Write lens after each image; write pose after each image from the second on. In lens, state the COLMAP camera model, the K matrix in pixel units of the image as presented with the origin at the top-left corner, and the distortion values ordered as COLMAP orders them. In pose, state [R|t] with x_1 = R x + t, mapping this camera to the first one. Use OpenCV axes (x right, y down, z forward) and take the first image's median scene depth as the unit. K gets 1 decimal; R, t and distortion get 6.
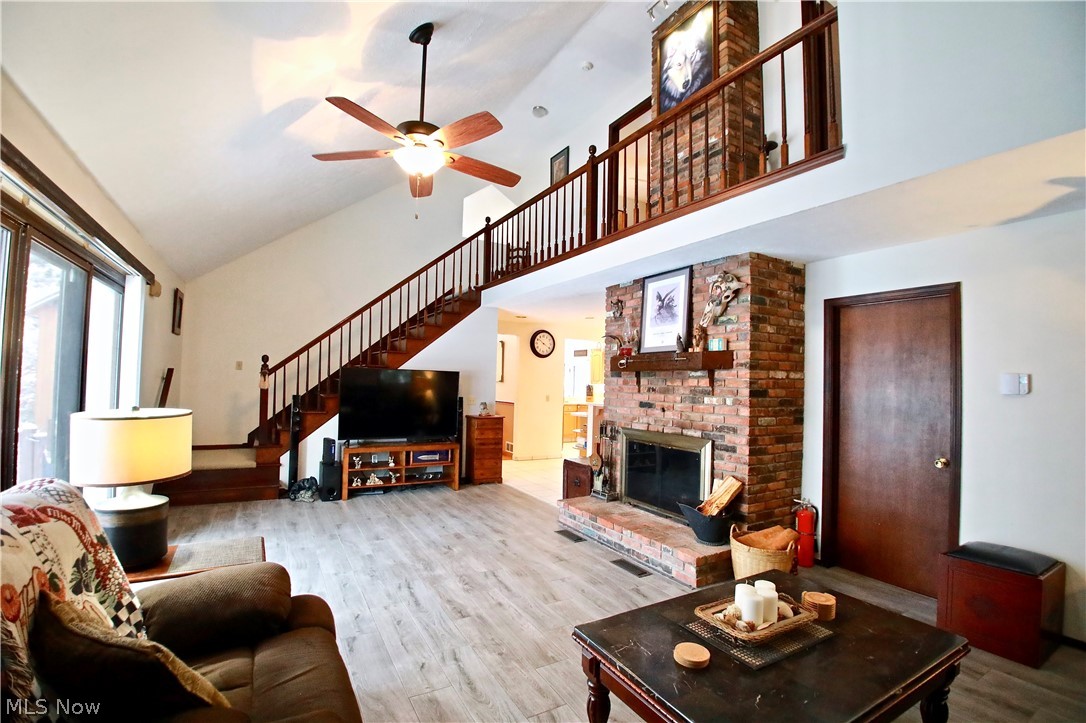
lens RADIAL K [[477.1, 0, 533.2], [0, 477.1, 366.5], [0, 0, 1]] dist [-0.032464, -0.006025]
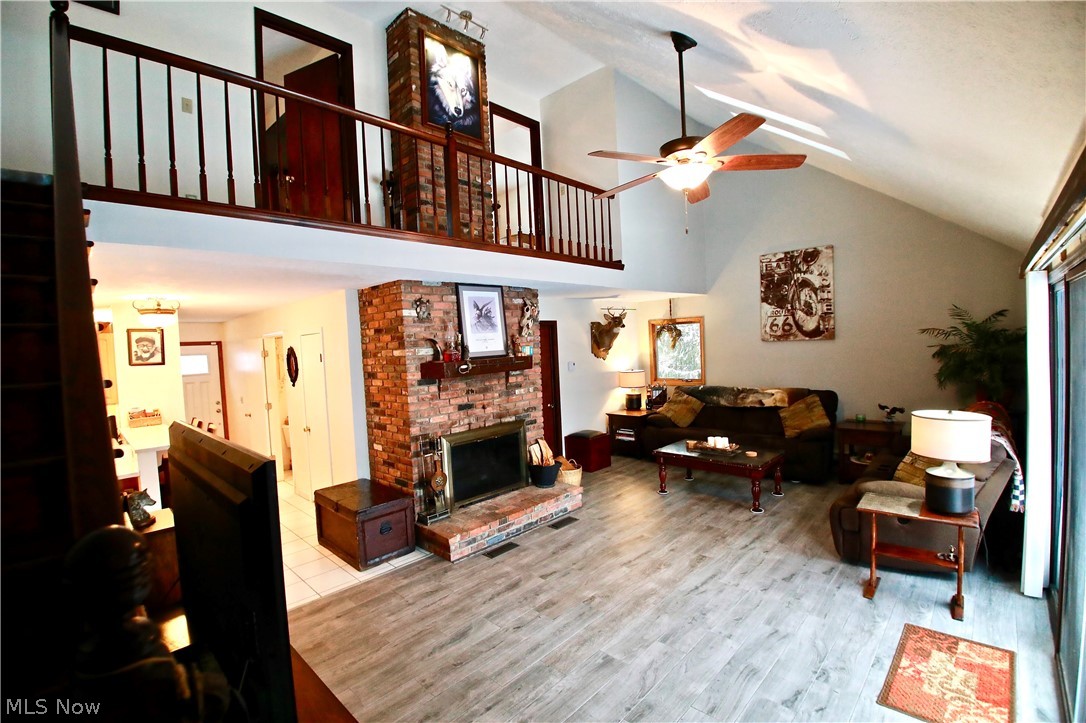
lens RADIAL K [[477.1, 0, 533.2], [0, 477.1, 366.5], [0, 0, 1]] dist [-0.032464, -0.006025]
pose [[-0.274636, -0.055235, 0.959961, -0.859364], [0.010740, 0.998110, 0.060503, -0.074522], [-0.961488, 0.026926, -0.273524, 1.213942]]
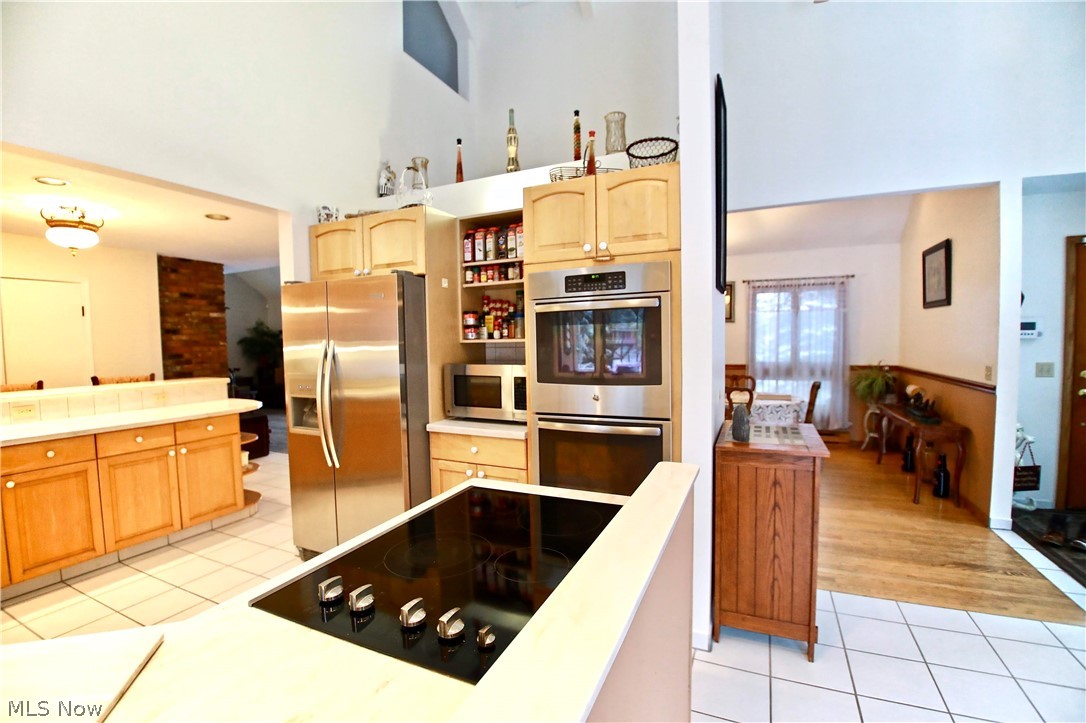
lens RADIAL K [[477.1, 0, 533.2], [0, 477.1, 366.5], [0, 0, 1]] dist [-0.032464, -0.006025]
pose [[-0.821660, 0.021316, -0.569579, 0.219260], [0.014412, 0.999758, 0.016625, 0.097163], [0.569796, 0.005451, -0.821768, 2.877683]]
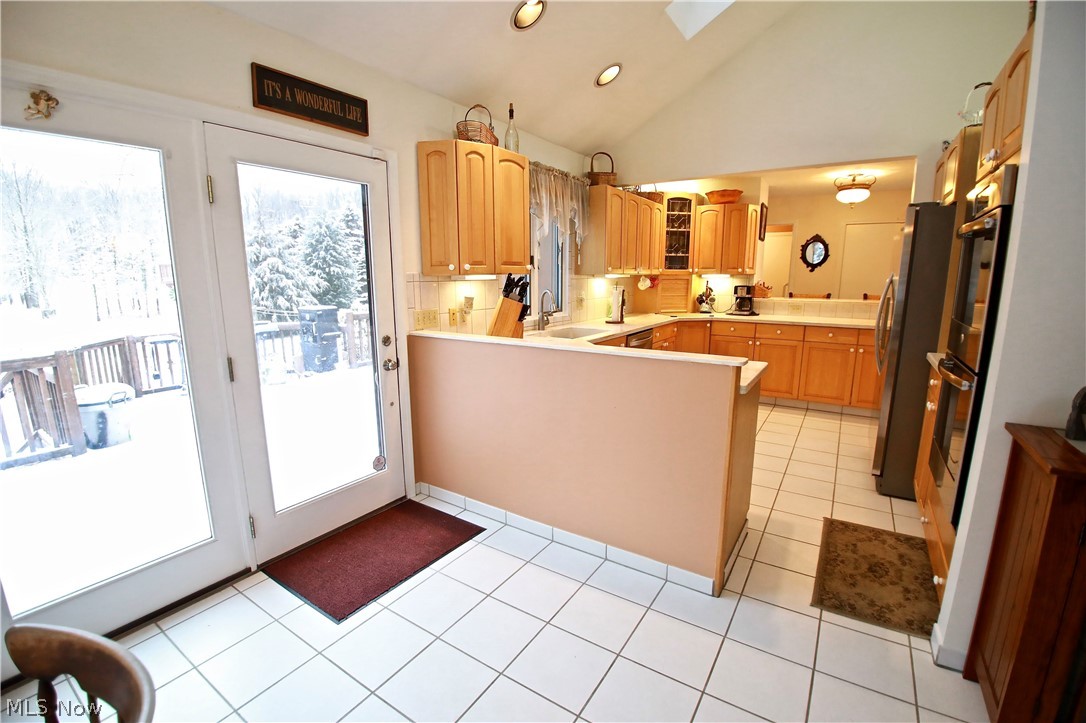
lens RADIAL K [[477.1, 0, 533.2], [0, 477.1, 366.5], [0, 0, 1]] dist [-0.032464, -0.006025]
pose [[-0.446844, -0.190101, 0.874181, -0.334698], [-0.034315, 0.980085, 0.195590, 0.095520], [-0.893954, 0.057401, -0.444468, 3.041261]]
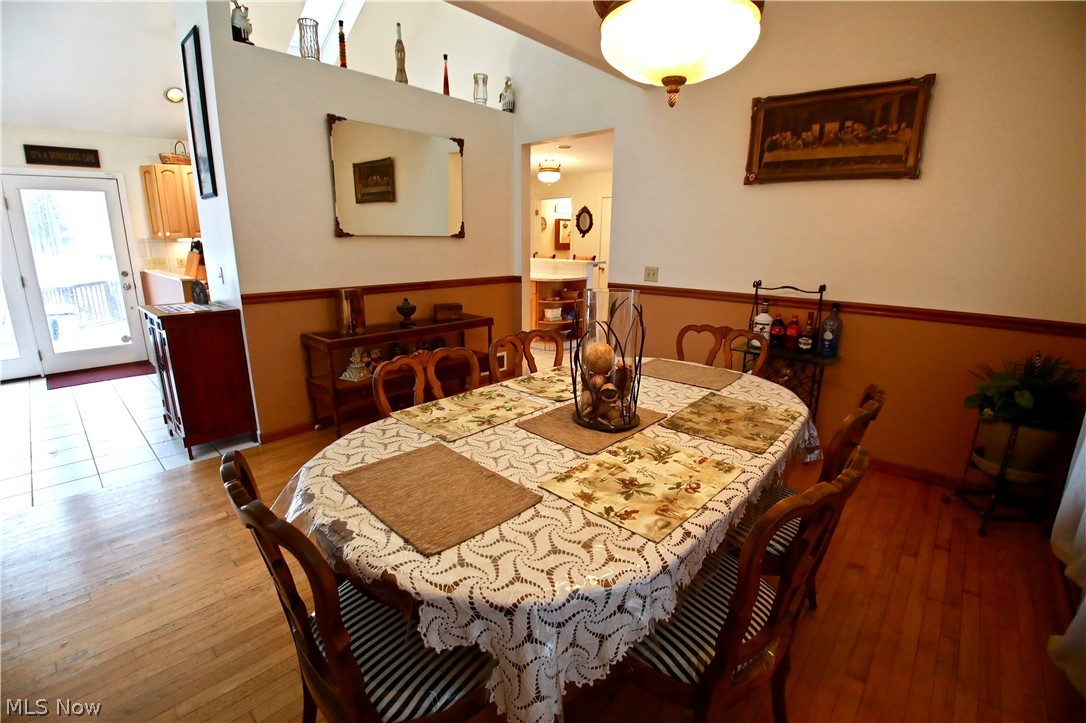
lens RADIAL K [[477.1, 0, 533.2], [0, 477.1, 366.5], [0, 0, 1]] dist [-0.032464, -0.006025]
pose [[-0.300871, -0.270271, 0.914566, -1.139874], [-0.045907, 0.961994, 0.269185, 0.055336], [-0.952559, 0.039004, -0.301844, 2.304013]]
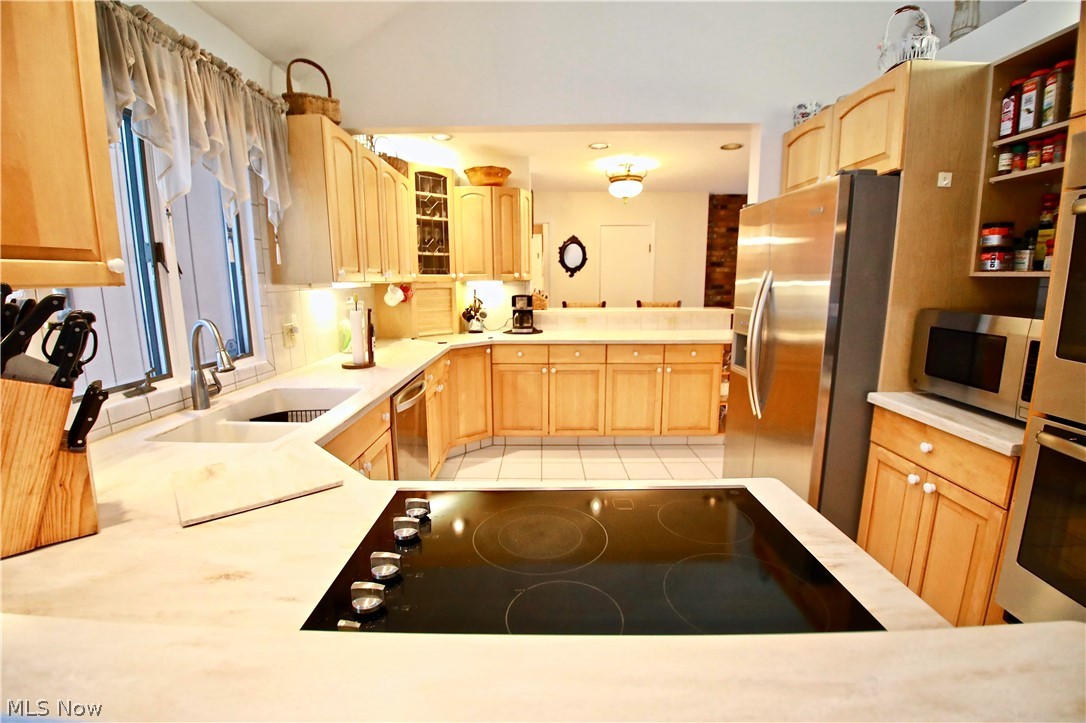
lens RADIAL K [[477.1, 0, 533.2], [0, 477.1, 366.5], [0, 0, 1]] dist [-0.032464, -0.006025]
pose [[-0.860458, -0.106812, 0.498200, 0.033256], [-0.028434, 0.986323, 0.162354, 0.096538], [-0.508727, 0.125534, -0.851727, 2.807866]]
